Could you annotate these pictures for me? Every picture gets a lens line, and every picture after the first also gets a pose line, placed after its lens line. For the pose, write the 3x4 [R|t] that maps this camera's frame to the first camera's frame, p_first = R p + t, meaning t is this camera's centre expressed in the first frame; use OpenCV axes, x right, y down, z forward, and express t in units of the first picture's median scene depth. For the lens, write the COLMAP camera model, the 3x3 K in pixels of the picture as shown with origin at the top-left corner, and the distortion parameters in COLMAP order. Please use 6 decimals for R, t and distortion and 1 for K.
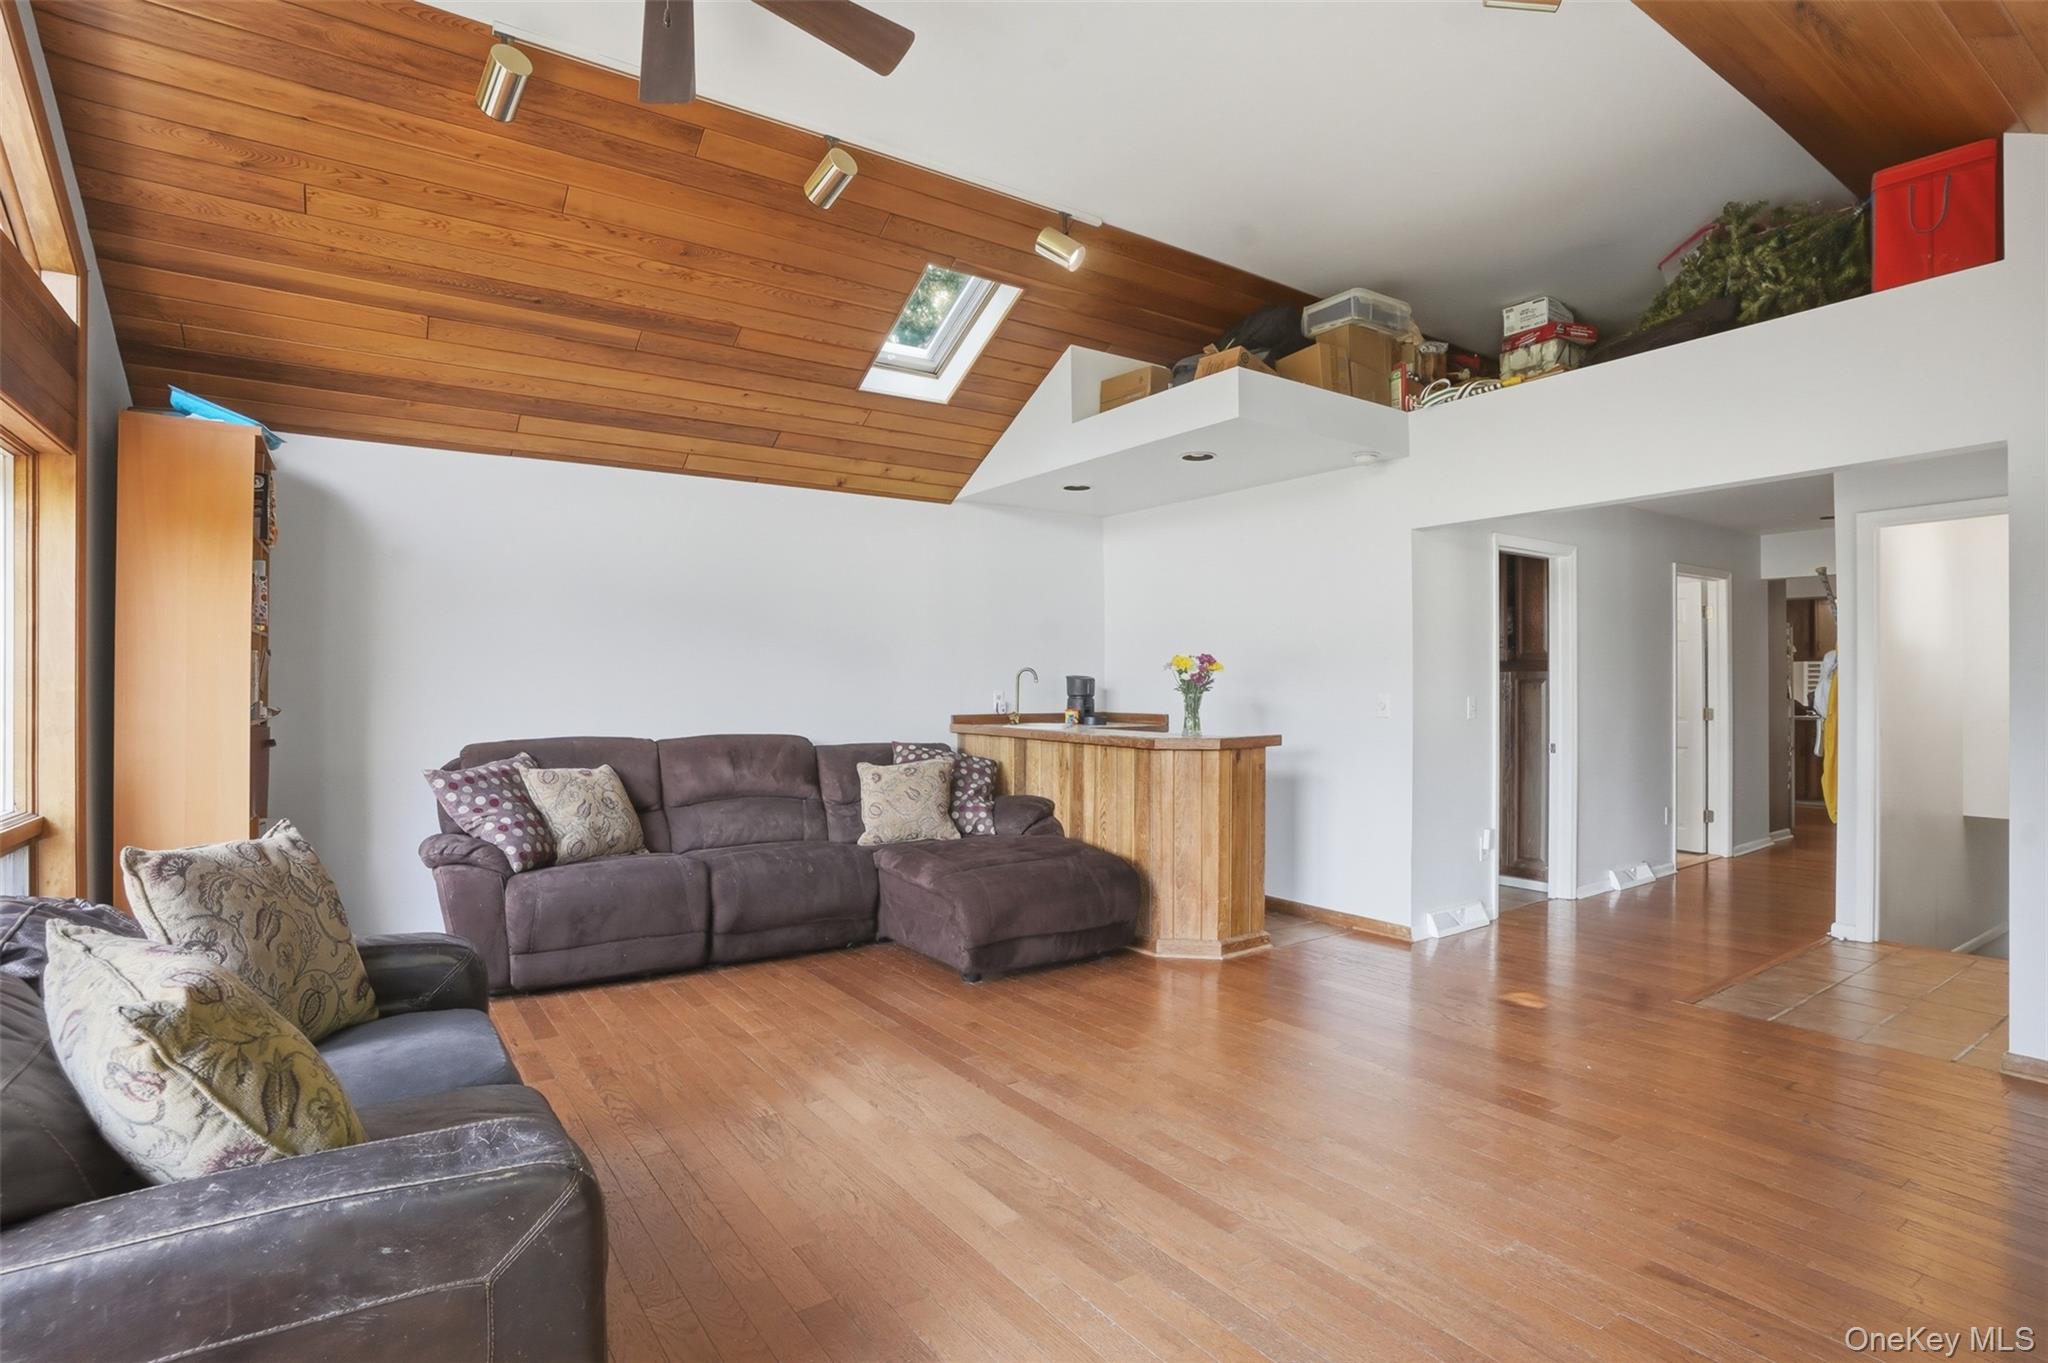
lens RADIAL K [[1014.9, 0, 1015.2], [0, 1014.9, 687.2], [0, 0, 1]] dist [-0.066476, 0.012463]
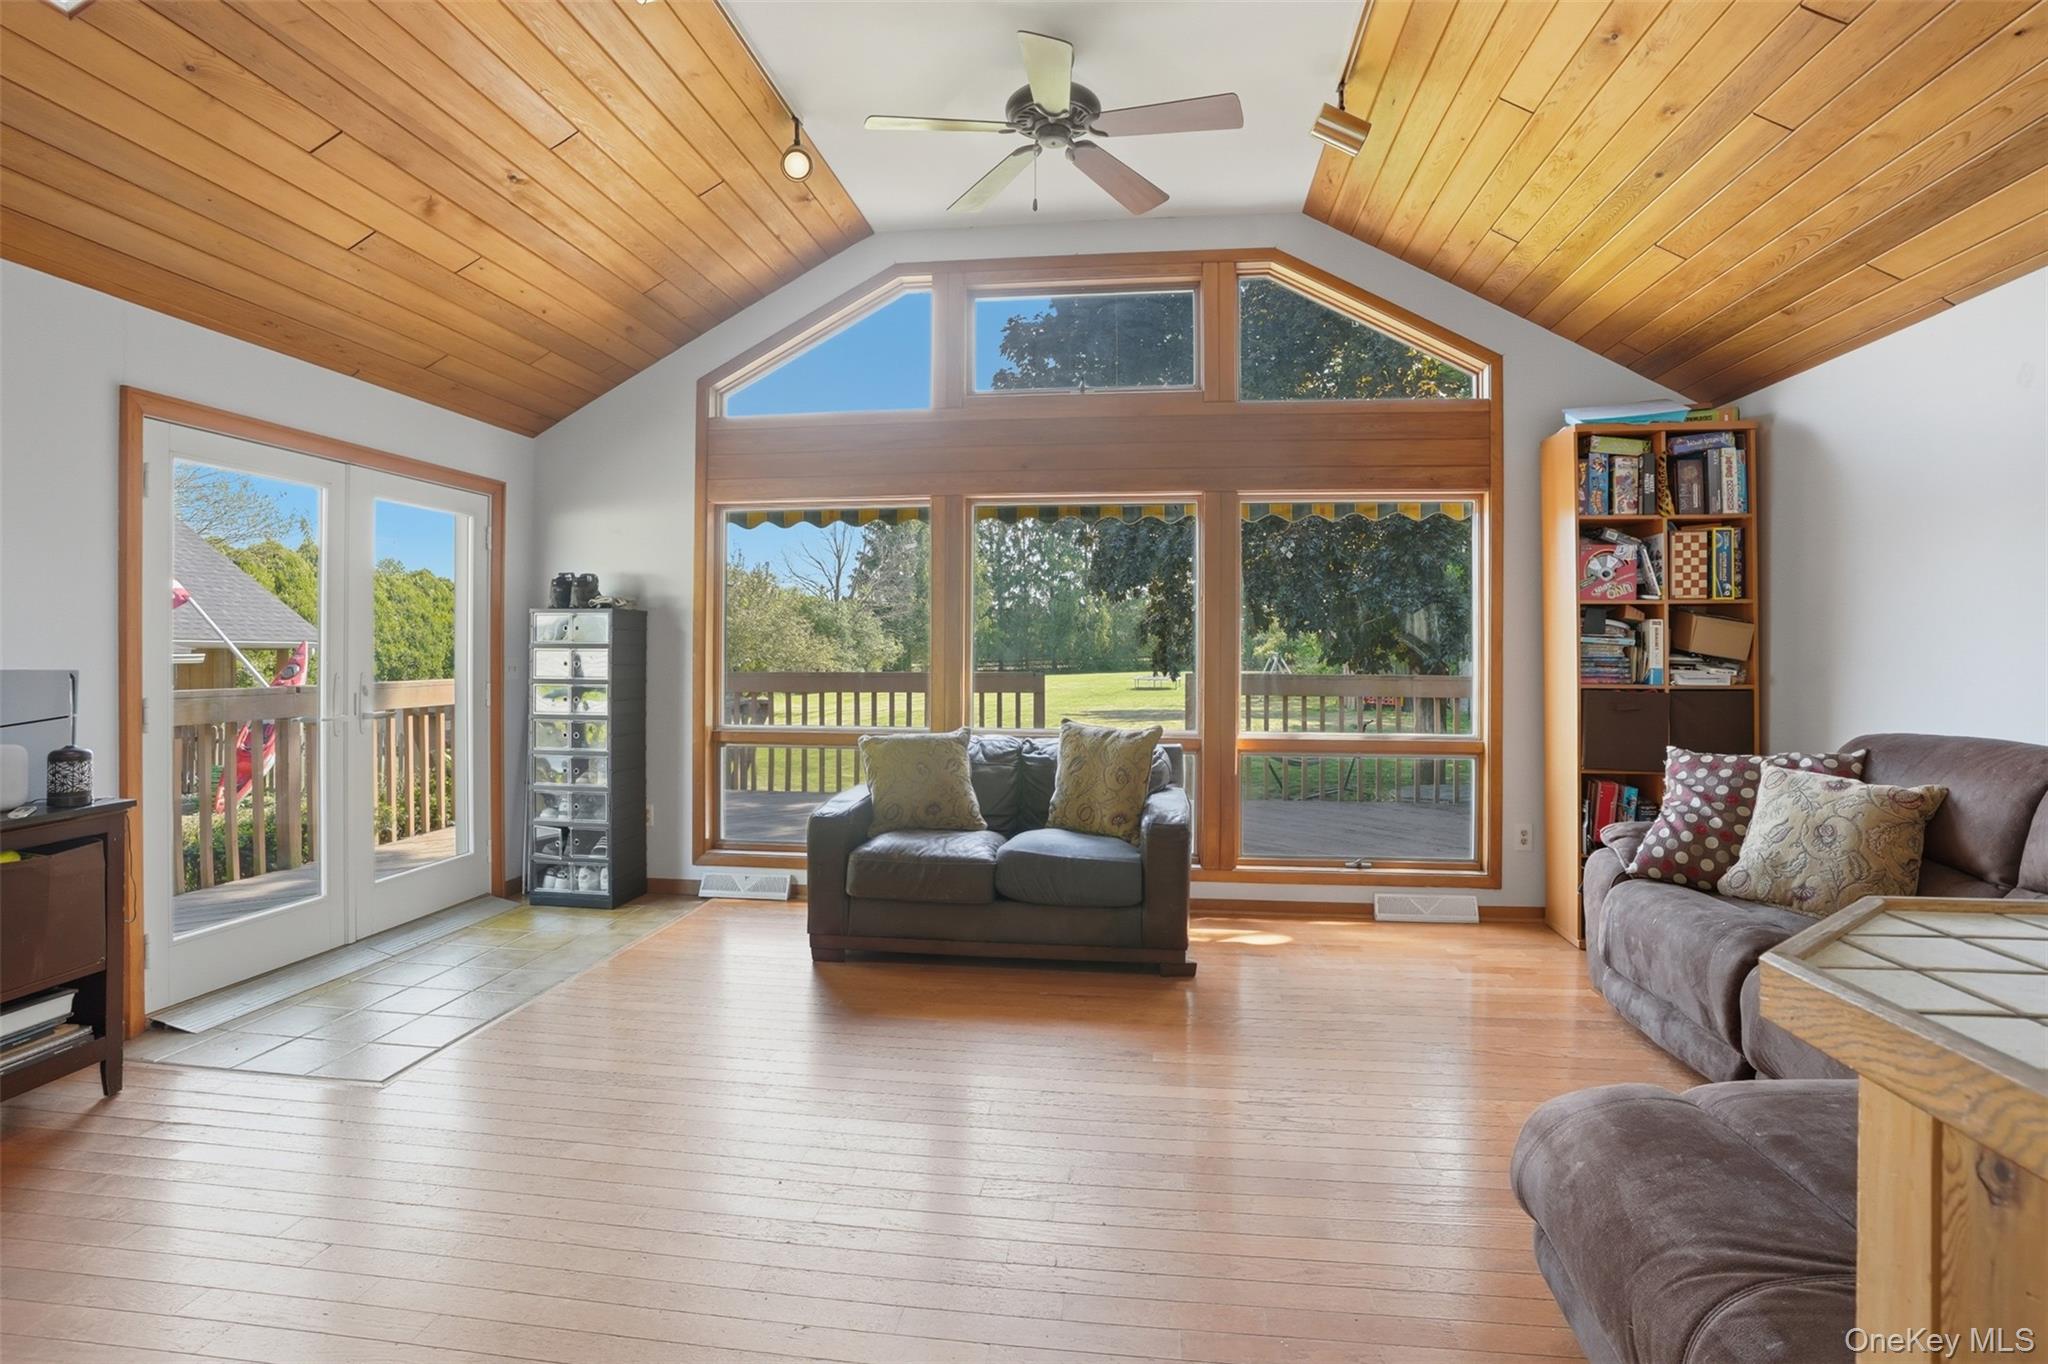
lens RADIAL K [[1015.9, 0, 1003.6], [0, 1015.9, 667.7], [0, 0, 1]] dist [-0.047660, 0.001796]
pose [[-0.668431, 0.008658, -0.743723, 0.438865], [-0.002940, 0.999894, 0.014283, -0.000295], [0.743768, 0.011734, -0.668335, 1.058429]]
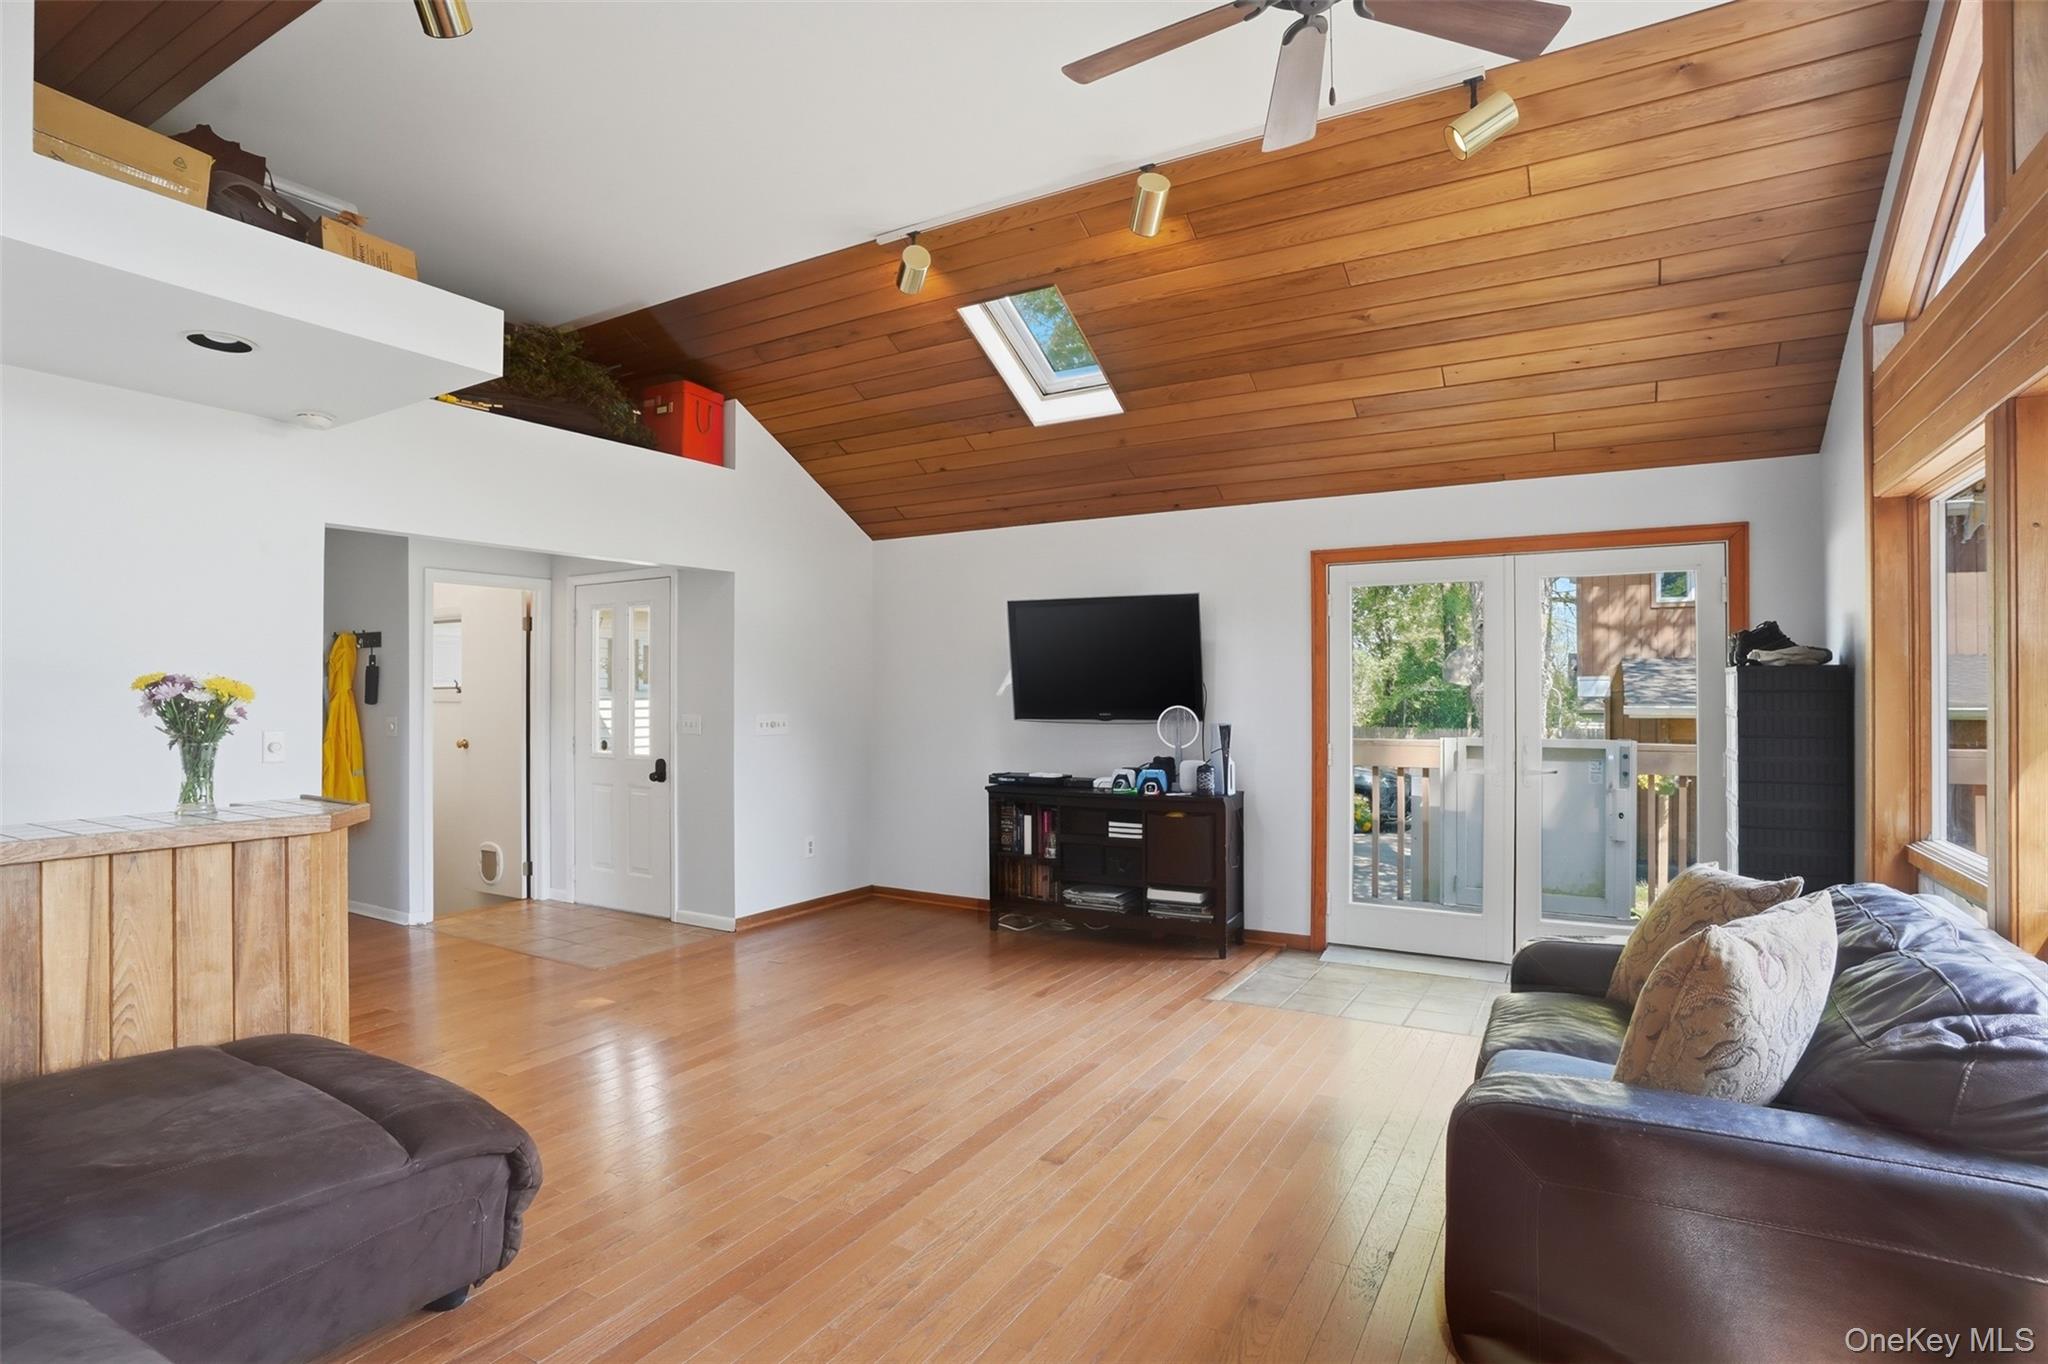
lens RADIAL K [[1014.9, 0, 1015.2], [0, 1014.9, 687.7], [0, 0, 1]] dist [-0.066476, 0.012463]
pose [[-0.420149, 0.006978, 0.907428, -0.620084], [0.001748, 0.999975, -0.006880, -0.023719], [-0.907454, -0.001304, -0.420150, 0.931499]]
